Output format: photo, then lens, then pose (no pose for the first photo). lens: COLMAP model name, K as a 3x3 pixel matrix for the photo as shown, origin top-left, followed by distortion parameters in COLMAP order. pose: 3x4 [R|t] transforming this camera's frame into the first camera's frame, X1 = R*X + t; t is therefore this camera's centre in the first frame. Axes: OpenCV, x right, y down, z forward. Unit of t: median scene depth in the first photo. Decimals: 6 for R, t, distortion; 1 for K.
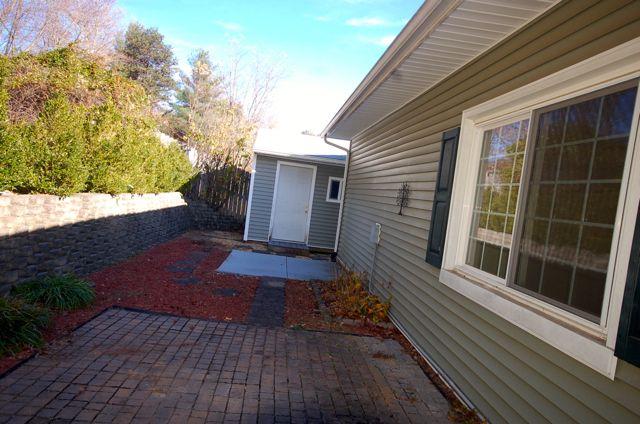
lens RADIAL K [[421.6, 0, 320.0], [0, 421.6, 212.0], [0, 0, 1]] dist [-0.000091, 0.043525]
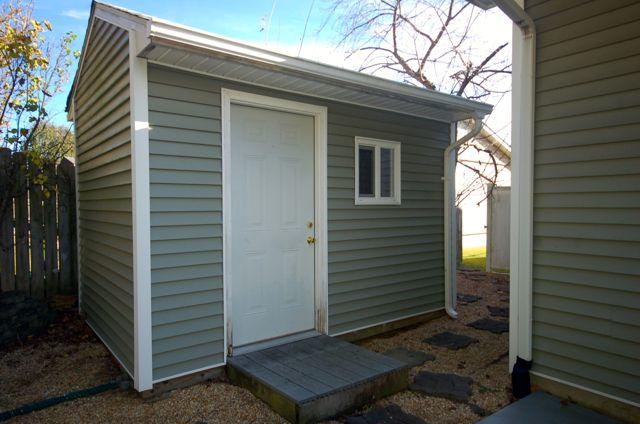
lens RADIAL K [[421.6, 0, 320.0], [0, 421.6, 212.0], [0, 0, 1]] dist [-0.000091, 0.043525]
pose [[0.836338, -0.139832, 0.530080, -0.208731], [0.133200, 0.989779, 0.050940, -0.041764], [-0.531786, 0.028003, 0.846416, 0.706044]]
